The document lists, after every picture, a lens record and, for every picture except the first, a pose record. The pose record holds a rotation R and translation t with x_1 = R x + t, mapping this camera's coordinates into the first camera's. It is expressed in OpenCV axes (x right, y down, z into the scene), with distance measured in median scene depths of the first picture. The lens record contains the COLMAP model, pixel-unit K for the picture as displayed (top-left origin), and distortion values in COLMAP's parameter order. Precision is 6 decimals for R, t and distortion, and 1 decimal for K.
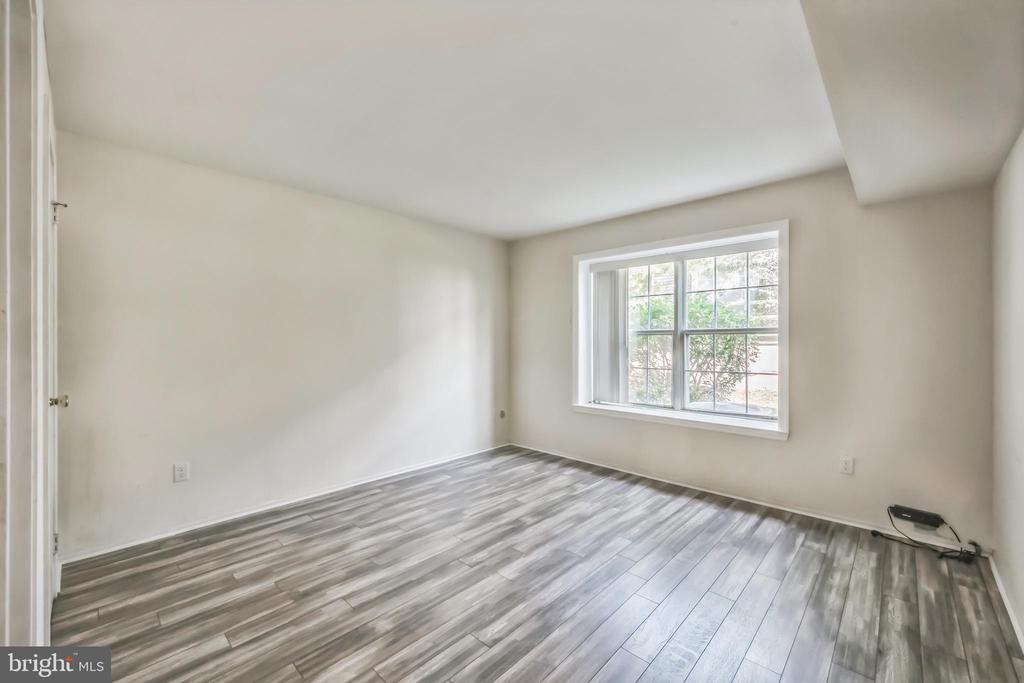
lens RADIAL K [[416.4, 0, 511.5], [0, 416.4, 344.3], [0, 0, 1]] dist [-0.002345, -0.000366]
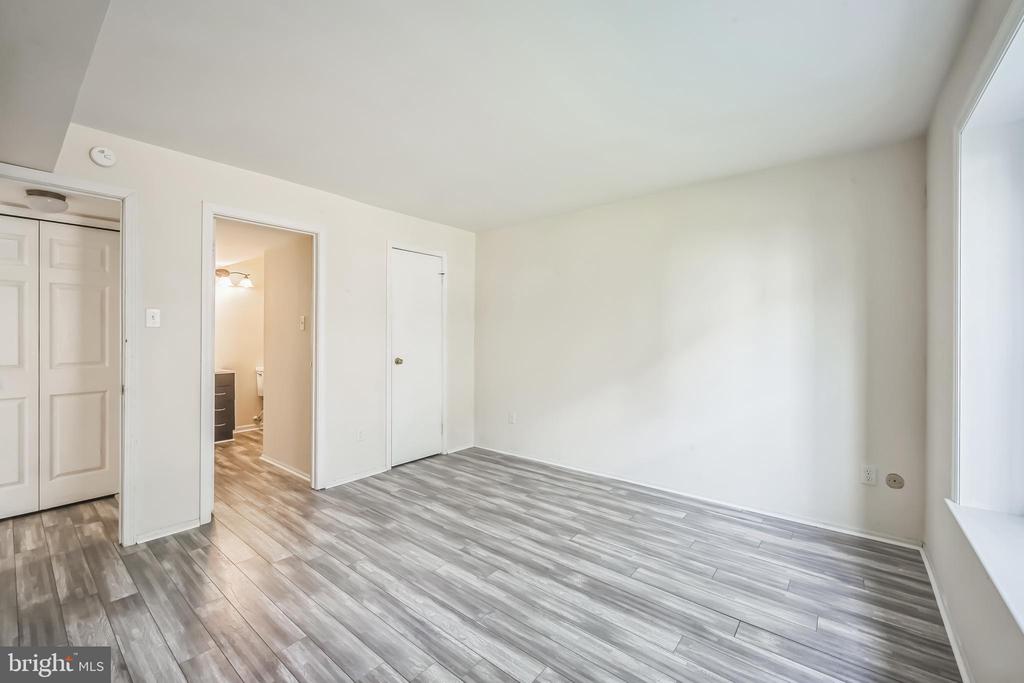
lens RADIAL K [[416.4, 0, 511.3], [0, 416.4, 334.2], [0, 0, 1]] dist [-0.002345, -0.000366]
pose [[0.067885, -0.002537, -0.997690, 0.774590], [-0.009807, 0.999947, -0.003210, -0.010979], [0.997645, 0.010002, 0.067856, 0.835137]]
